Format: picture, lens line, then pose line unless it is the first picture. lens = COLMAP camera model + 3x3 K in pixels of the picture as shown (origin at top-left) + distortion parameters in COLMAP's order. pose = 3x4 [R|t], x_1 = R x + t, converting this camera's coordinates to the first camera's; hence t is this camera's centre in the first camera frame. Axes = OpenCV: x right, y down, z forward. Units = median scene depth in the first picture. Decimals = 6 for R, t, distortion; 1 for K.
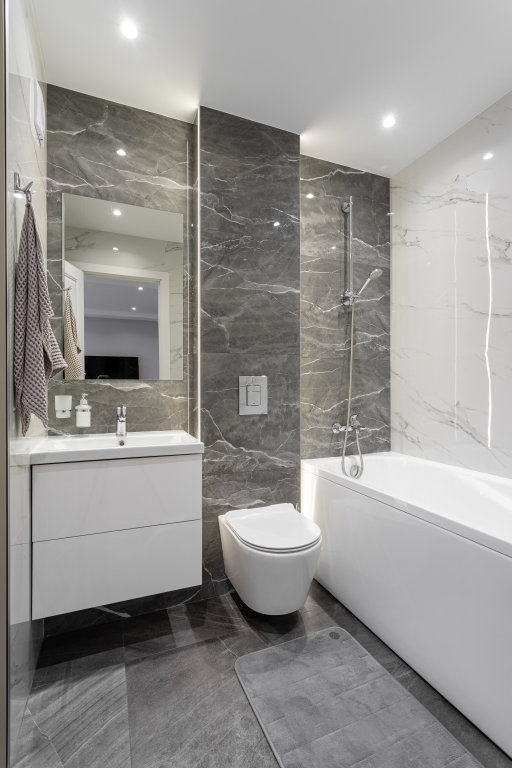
lens RADIAL K [[383.2, 0, 256.5], [0, 383.2, 385.3], [0, 0, 1]] dist [-0.000703, 0.000004]
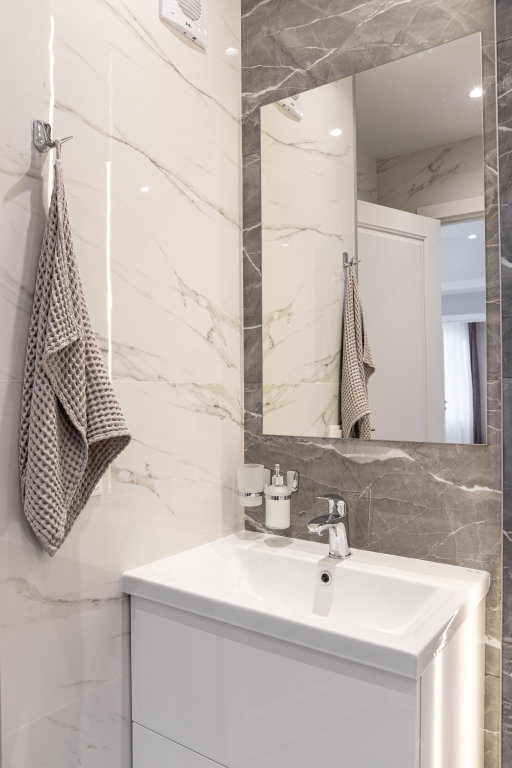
lens RADIAL K [[564.9, 0, 256.3], [0, 564.9, 385.6], [0, 0, 1]] dist [-0.045064, -0.003076]
pose [[0.517931, -0.006919, -0.855395, 0.188420], [0.010701, 0.999941, -0.001609, -0.080508], [0.855356, -0.008321, 0.517974, 0.525873]]
